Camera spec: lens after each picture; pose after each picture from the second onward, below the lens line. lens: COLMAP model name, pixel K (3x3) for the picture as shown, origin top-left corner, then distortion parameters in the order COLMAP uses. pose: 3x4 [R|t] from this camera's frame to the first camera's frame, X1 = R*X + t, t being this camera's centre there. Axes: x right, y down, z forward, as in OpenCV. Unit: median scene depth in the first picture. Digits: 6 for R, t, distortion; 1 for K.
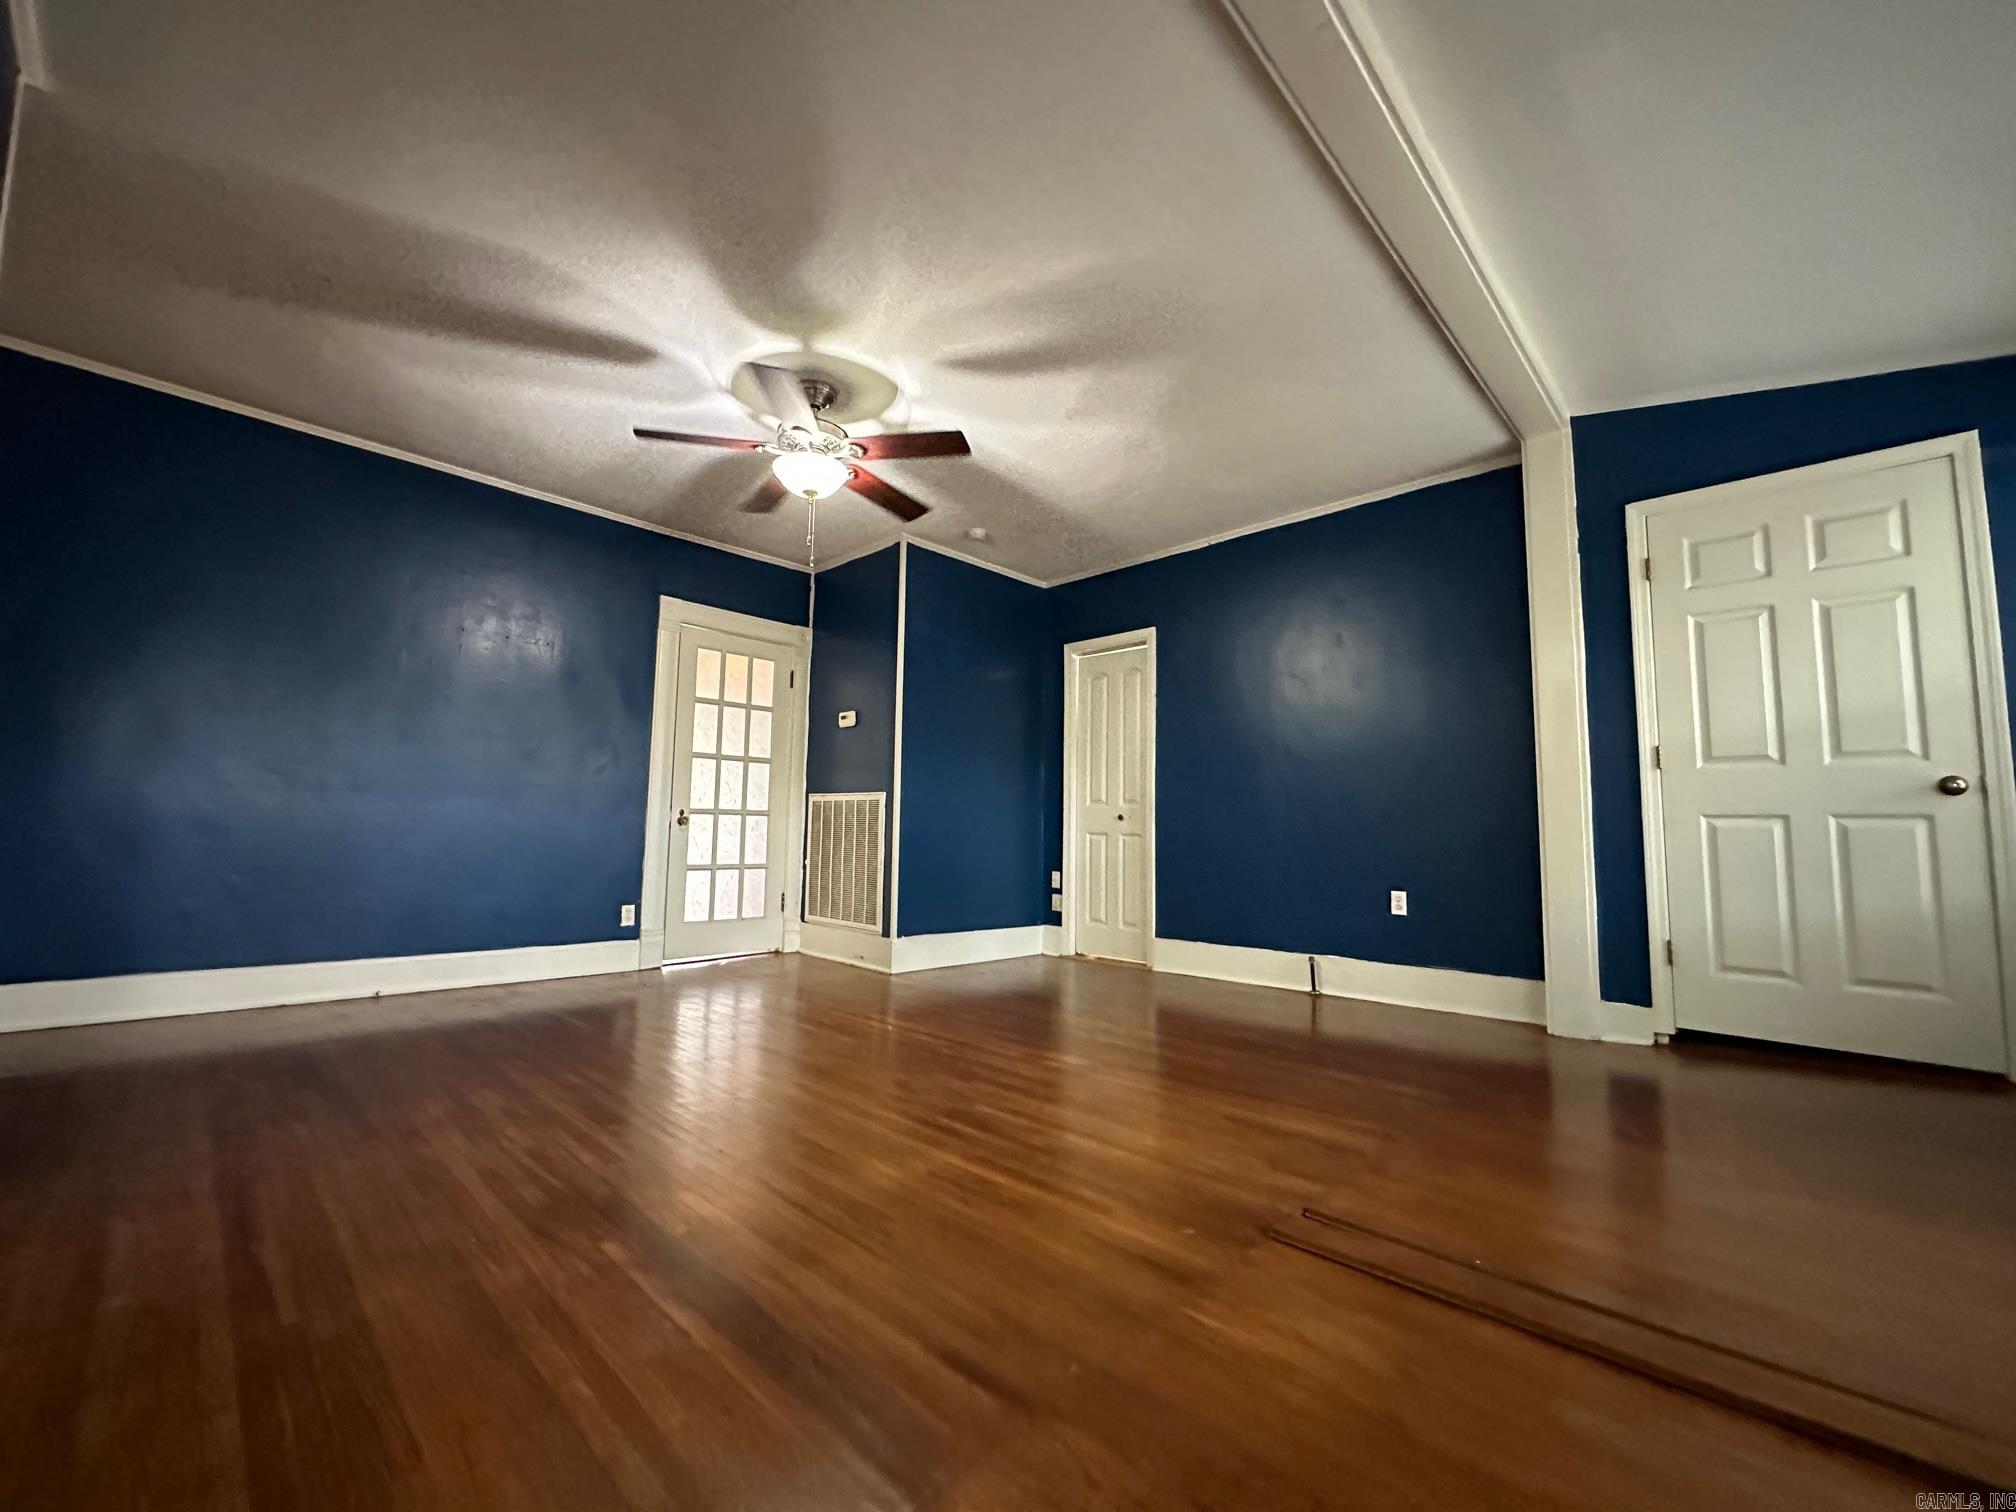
lens RADIAL K [[801.7, 0, 1008.0], [0, 801.7, 756.0], [0, 0, 1]] dist [-0.001394, -0.000036]
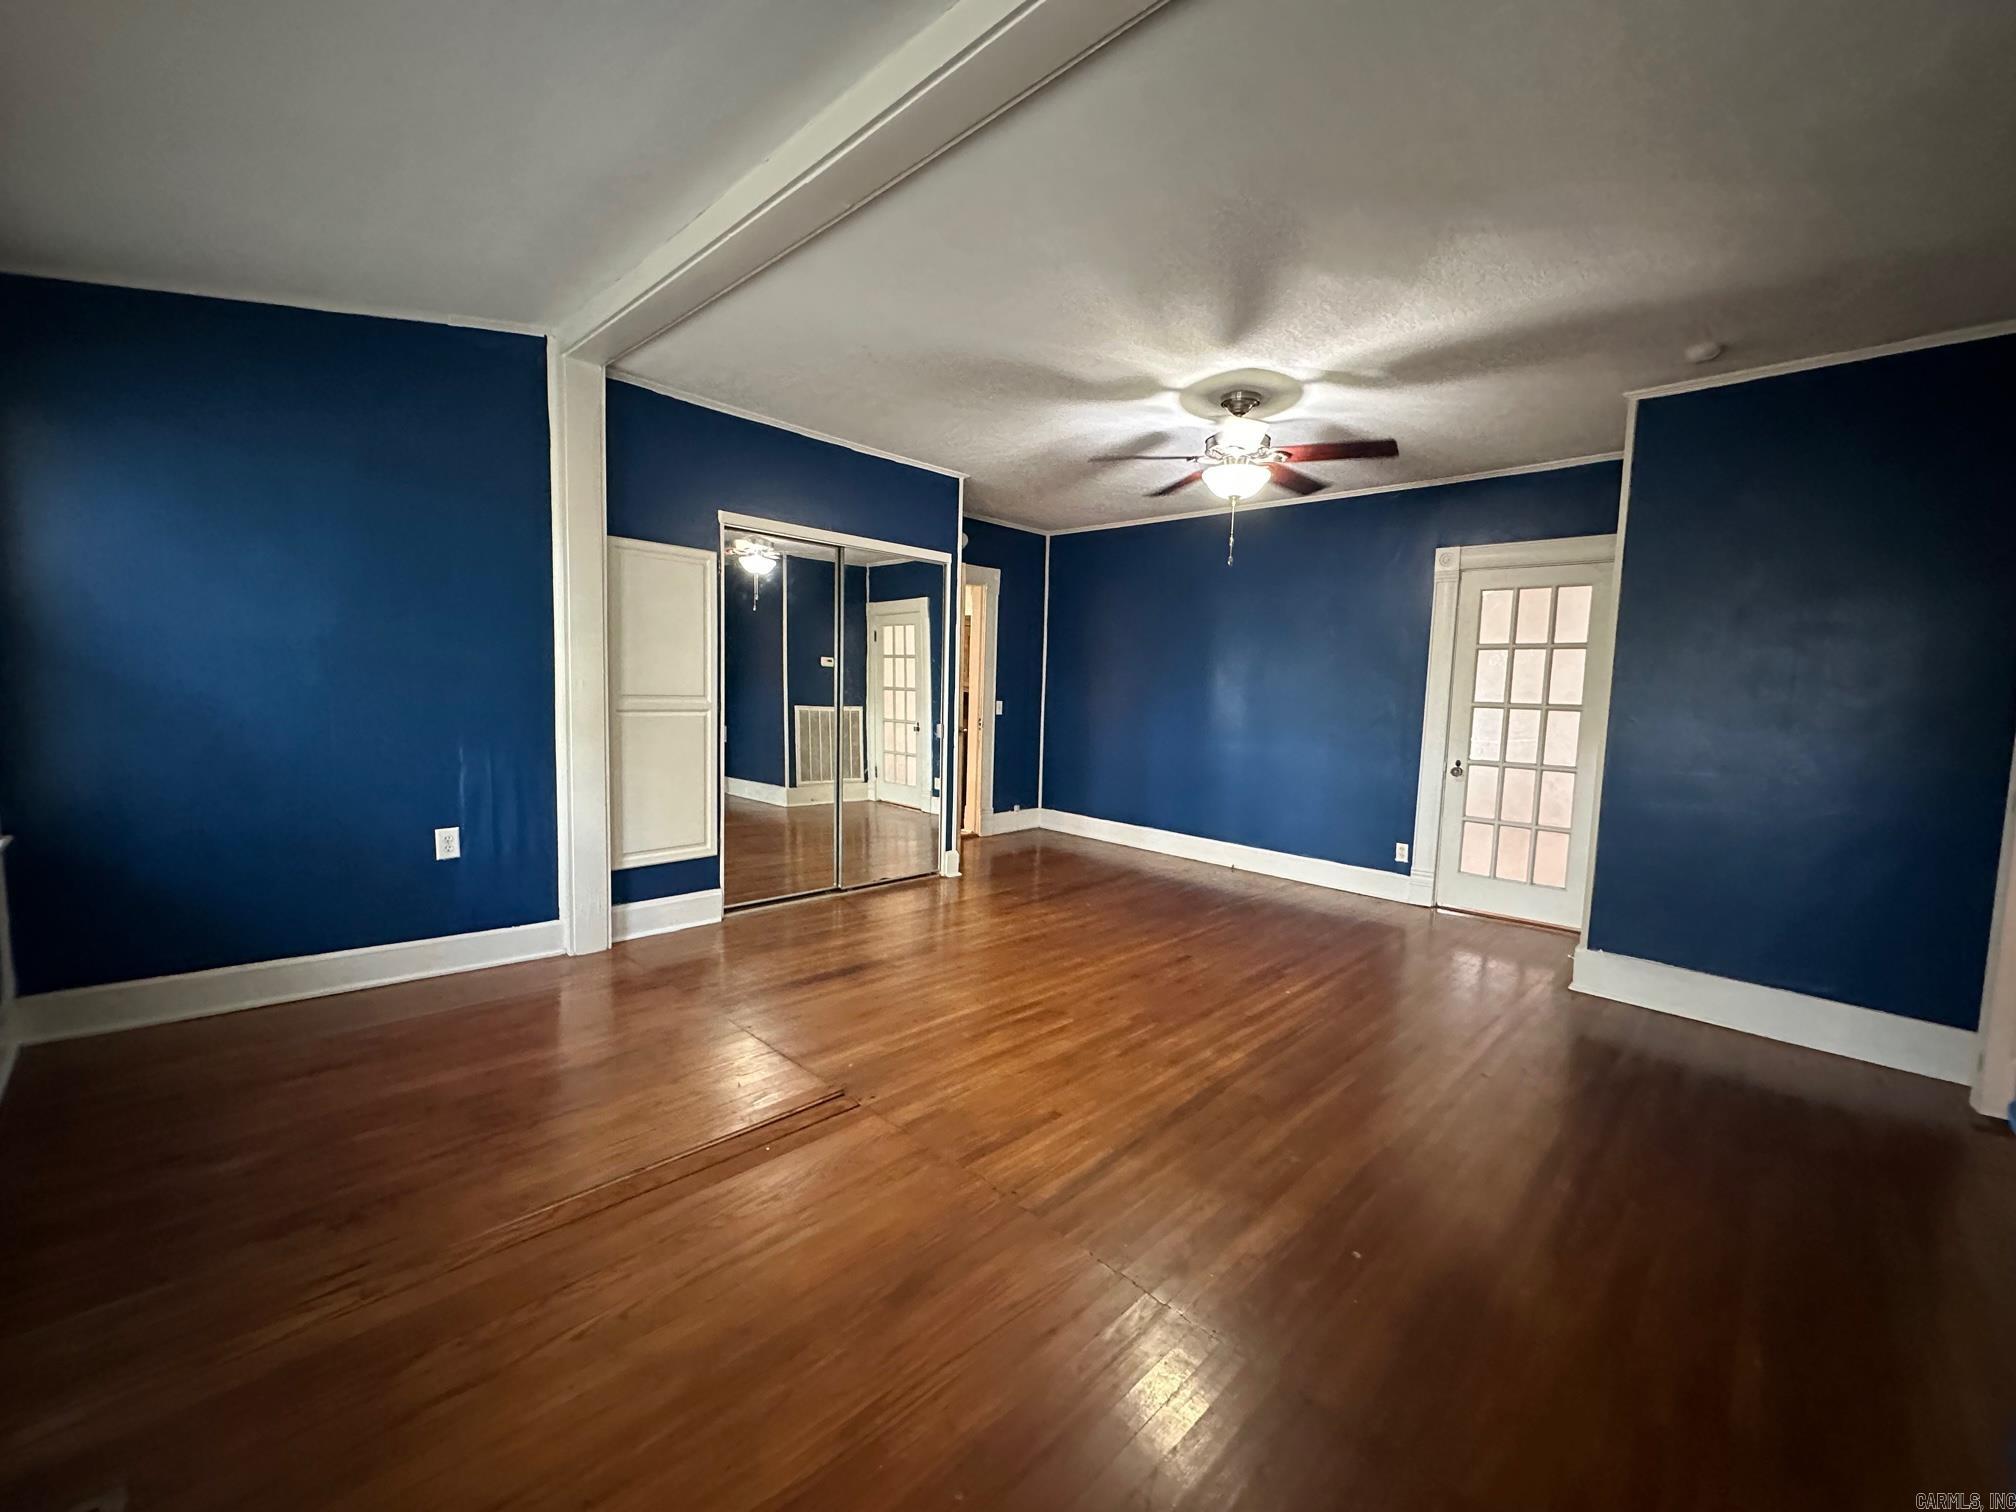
lens RADIAL K [[801.7, 0, 1008.0], [0, 801.7, 756.0], [0, 0, 1]] dist [-0.001394, -0.000036]
pose [[-0.000457, 0.069808, -0.997560, 0.624785], [0.063709, 0.995536, 0.069637, -0.046878], [0.997968, -0.063522, -0.004903, 0.466906]]
